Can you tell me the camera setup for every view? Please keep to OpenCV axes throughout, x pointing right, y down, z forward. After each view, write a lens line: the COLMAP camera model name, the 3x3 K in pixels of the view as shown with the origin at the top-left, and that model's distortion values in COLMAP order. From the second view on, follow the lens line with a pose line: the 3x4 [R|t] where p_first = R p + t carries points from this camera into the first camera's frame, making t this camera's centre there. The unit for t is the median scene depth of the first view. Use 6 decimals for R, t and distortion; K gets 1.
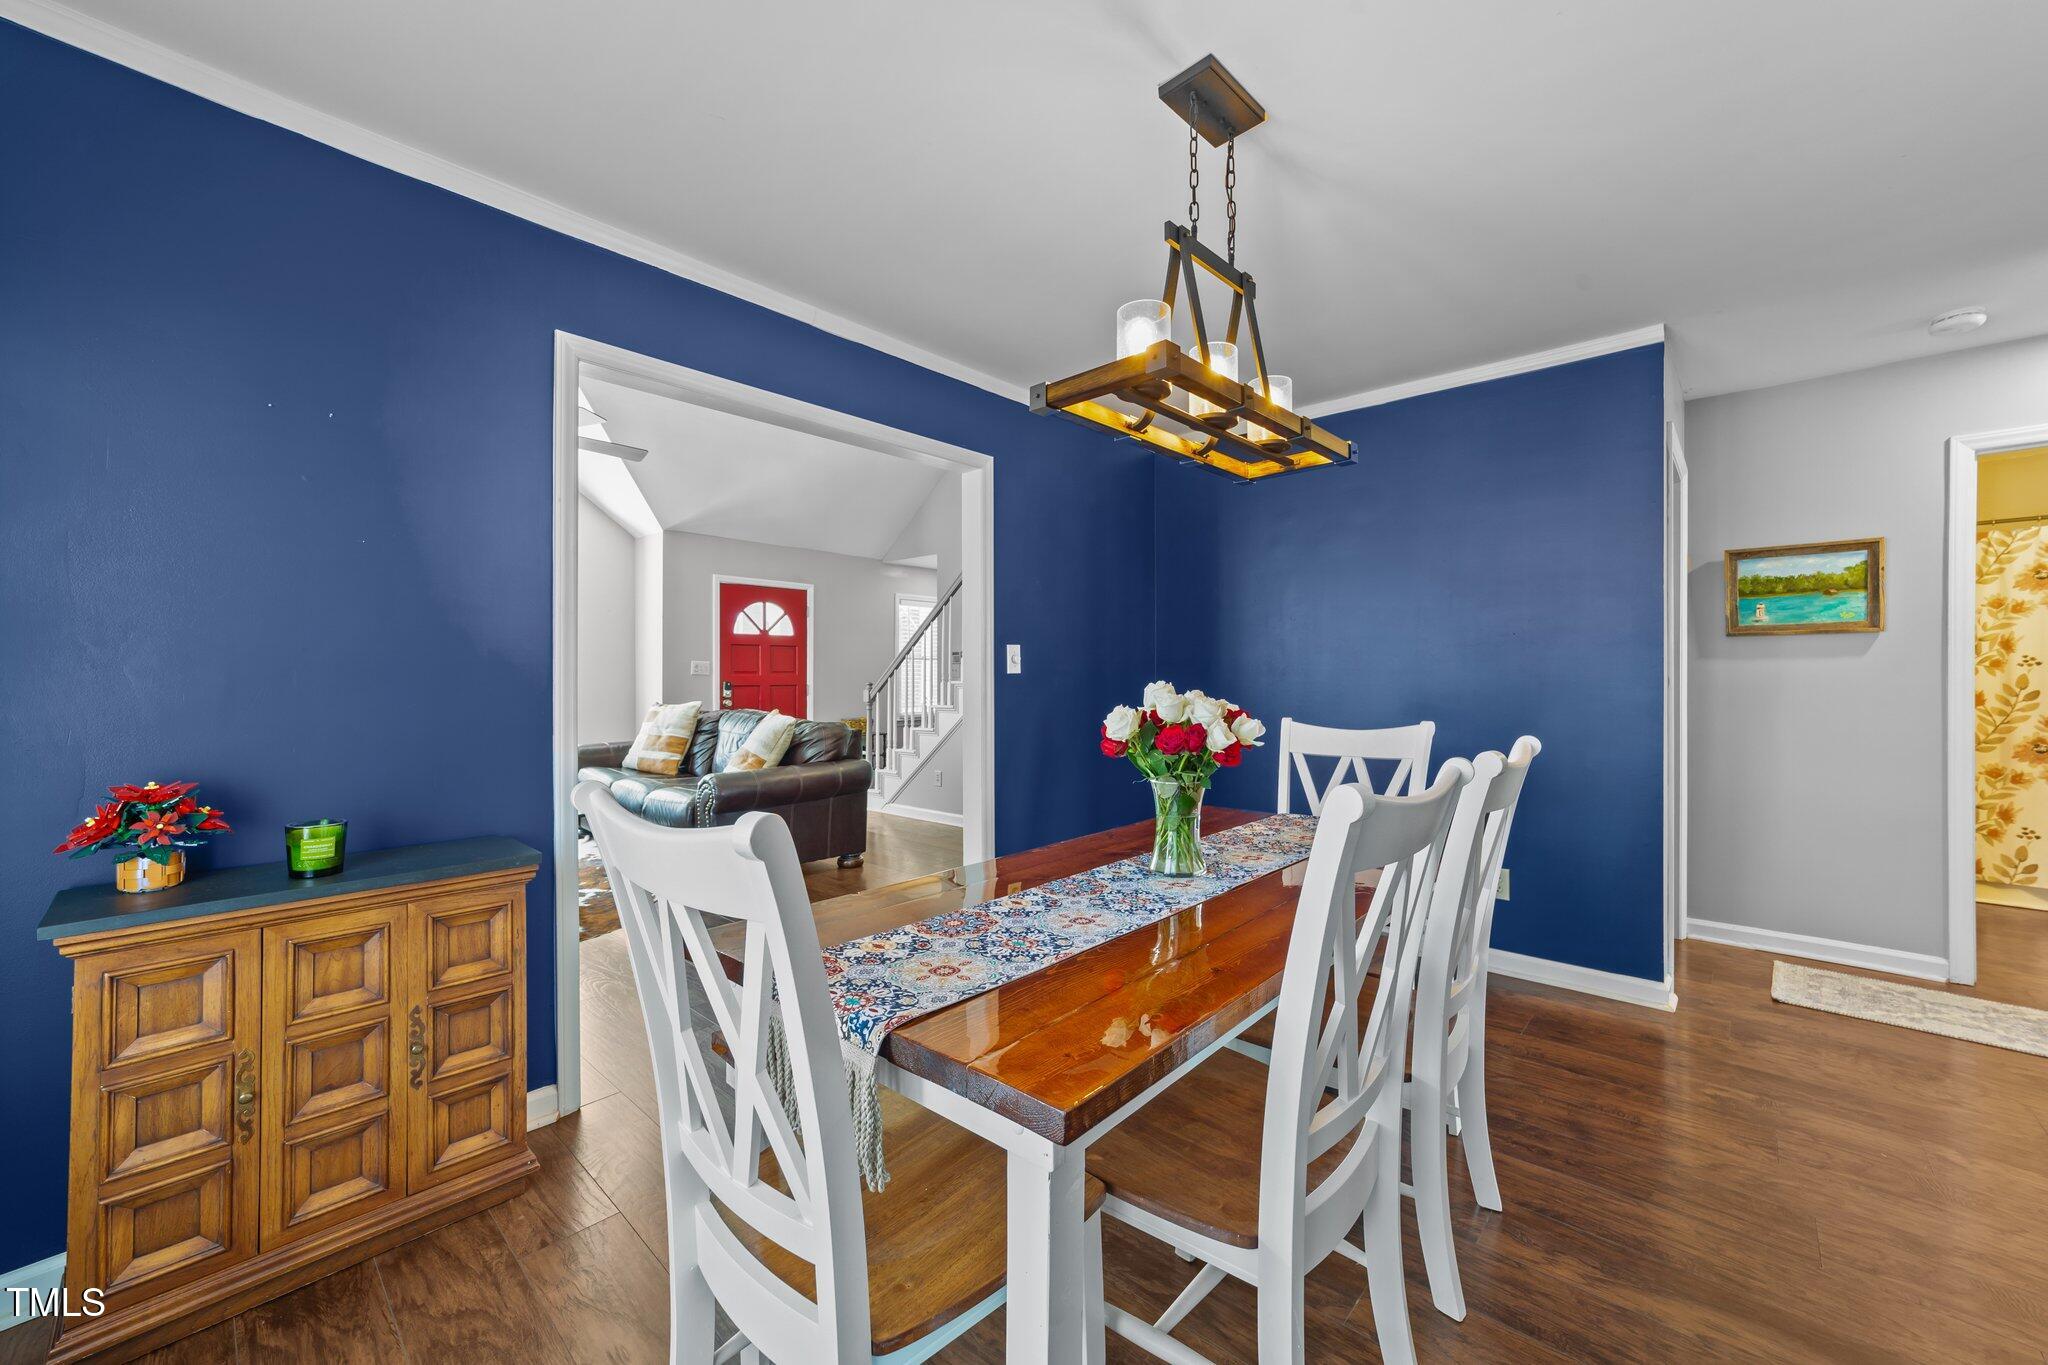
lens RADIAL K [[787.6, 0, 1034.6], [0, 787.6, 670.8], [0, 0, 1]] dist [0.002115, 0.000338]
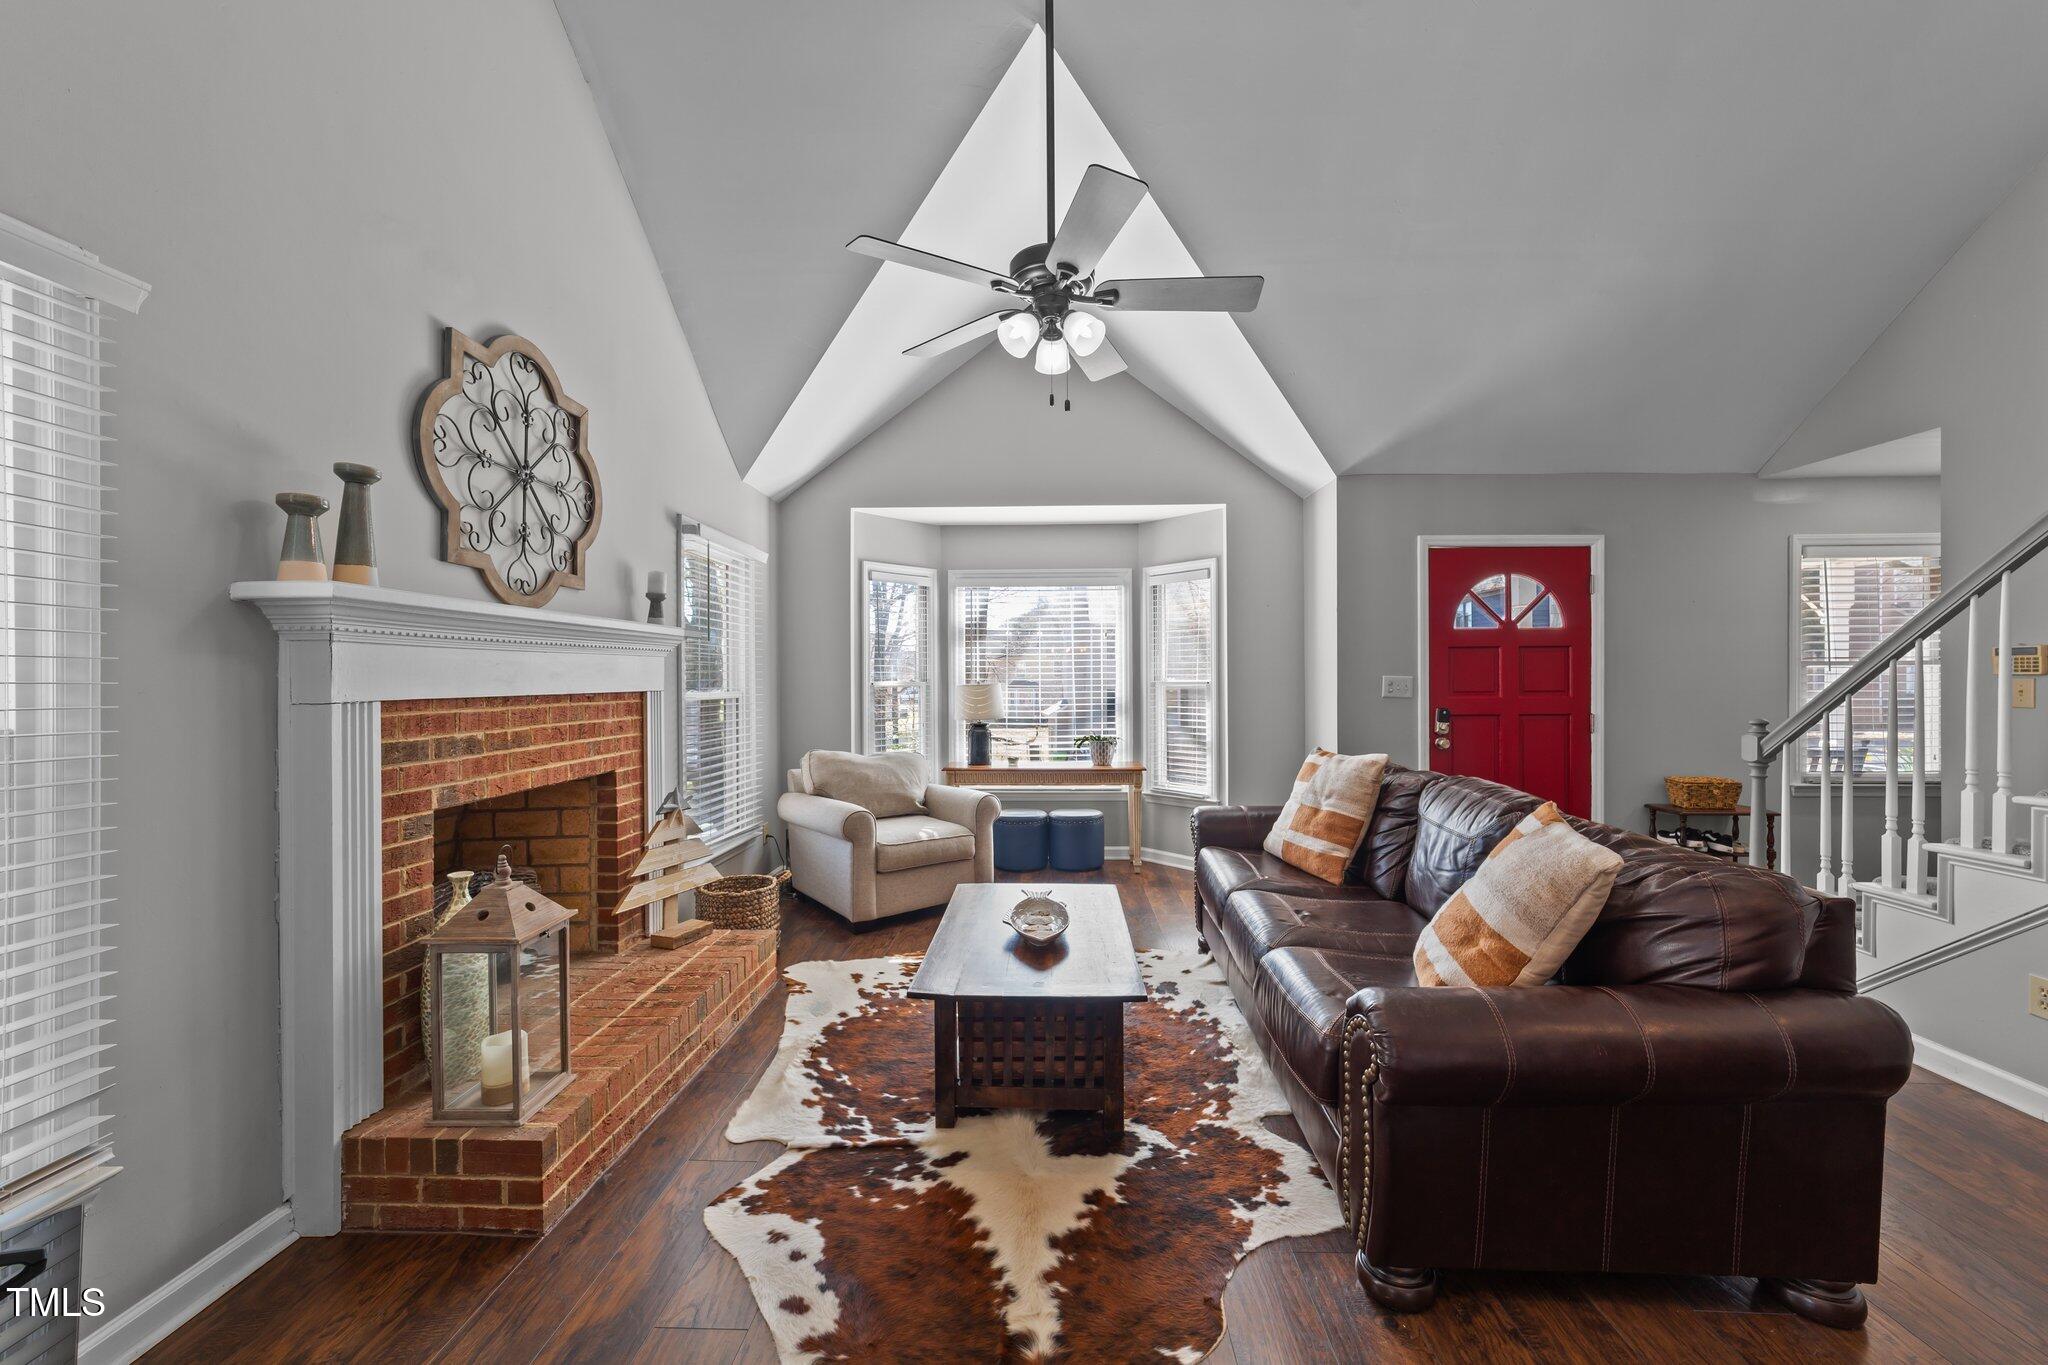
lens RADIAL K [[787.6, 0, 1039.0], [0, 787.6, 678.8], [0, 0, 1]] dist [0.002115, 0.000338]
pose [[0.653362, -0.002880, -0.757040, -0.163635], [0.008988, 0.999952, 0.003953, -0.018171], [0.756993, -0.009387, 0.653356, 0.453180]]
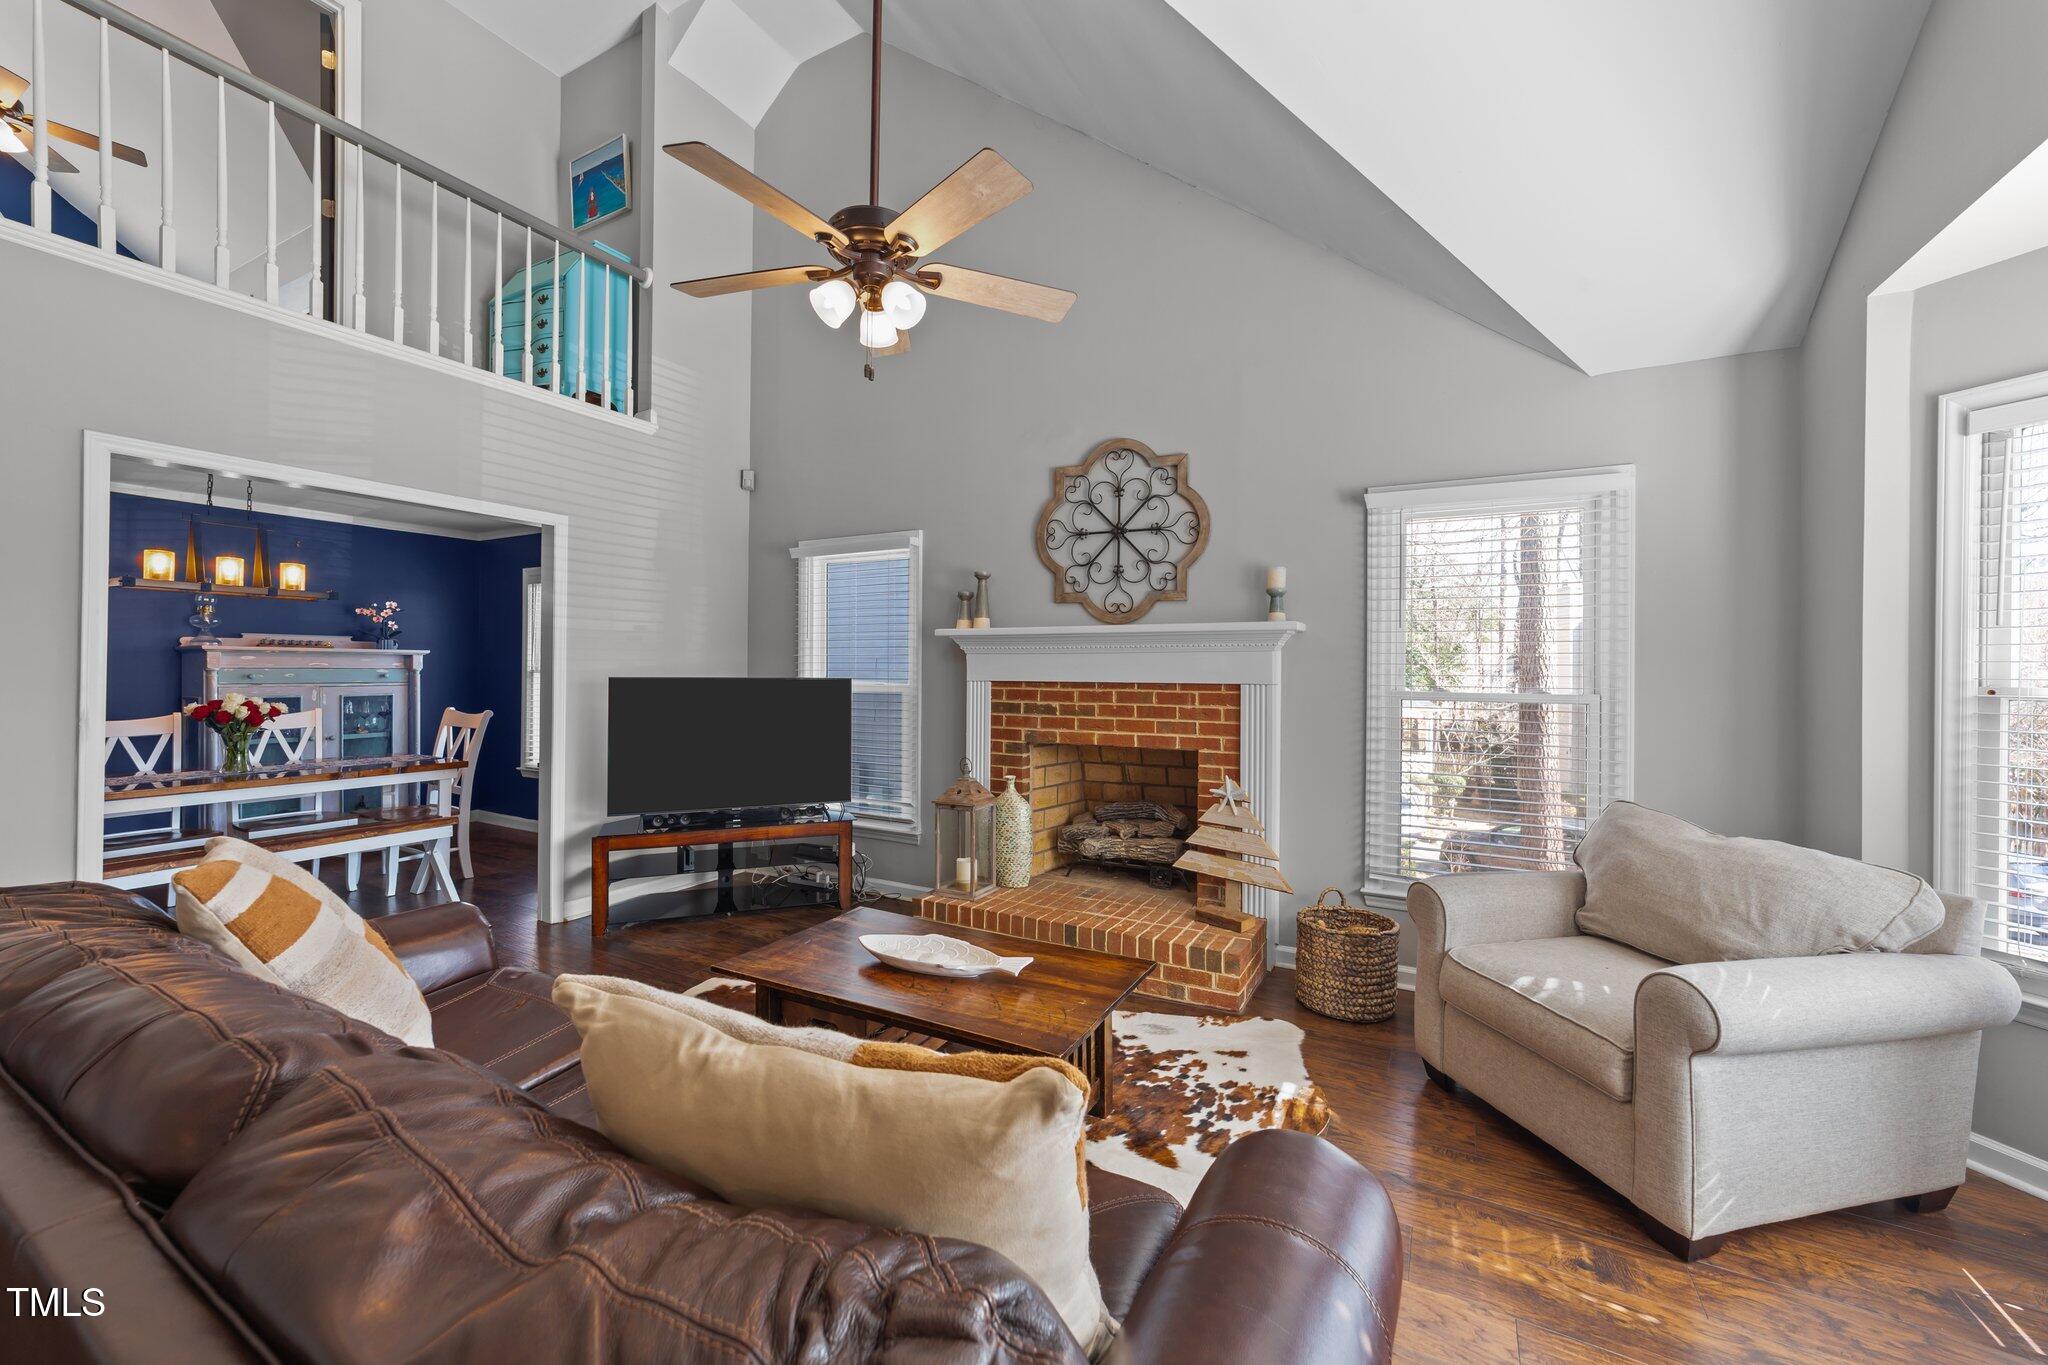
lens RADIAL K [[787.6, 0, 1018.9], [0, 787.6, 666.6], [0, 0, 1]] dist [0.002115, 0.000338]
pose [[-0.970691, -0.006087, -0.240253, -0.343539], [-0.005034, 0.999975, -0.004997, -0.018734], [0.240277, -0.003641, -0.970698, 0.874346]]
